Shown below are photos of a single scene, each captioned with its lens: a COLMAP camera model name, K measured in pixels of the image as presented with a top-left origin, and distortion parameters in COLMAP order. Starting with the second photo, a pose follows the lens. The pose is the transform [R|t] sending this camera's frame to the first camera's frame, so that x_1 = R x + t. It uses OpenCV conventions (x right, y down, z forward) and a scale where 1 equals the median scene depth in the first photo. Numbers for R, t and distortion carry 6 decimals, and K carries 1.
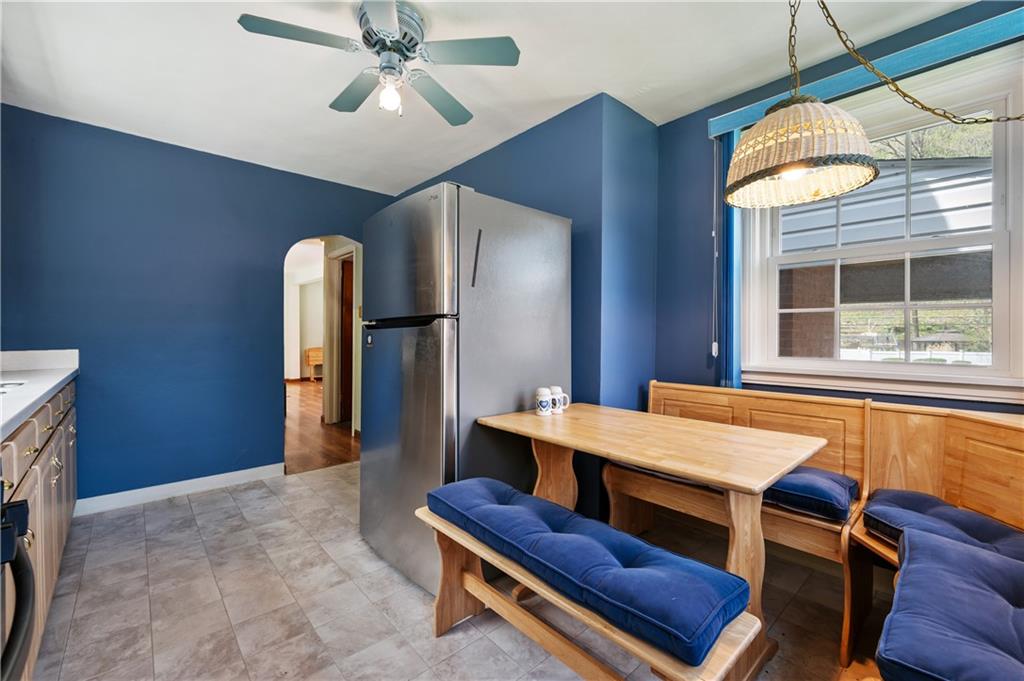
lens RADIAL K [[419.8, 0, 534.2], [0, 419.8, 336.8], [0, 0, 1]] dist [0.000423, 0.000166]
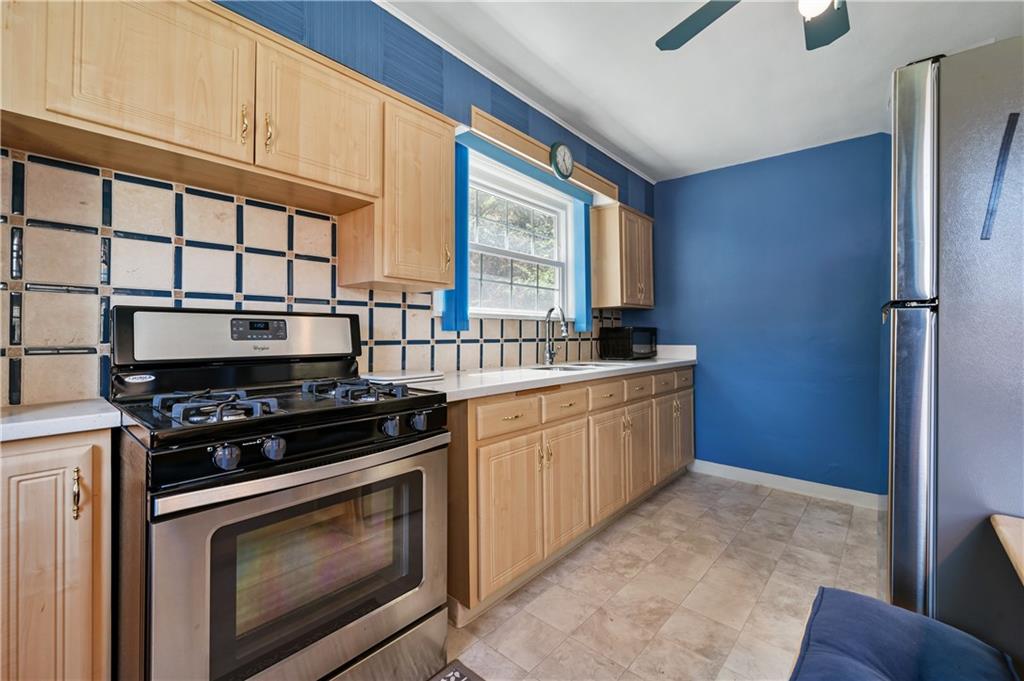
lens RADIAL K [[433.6, 0, 508.5], [0, 433.6, 333.8], [0, 0, 1]] dist [-0.000373, -0.000041]
pose [[0.086018, 0.003145, -0.996289, 0.256547], [-0.012613, 0.999918, 0.002068, -0.002818], [0.996214, 0.012389, 0.086051, 0.340848]]
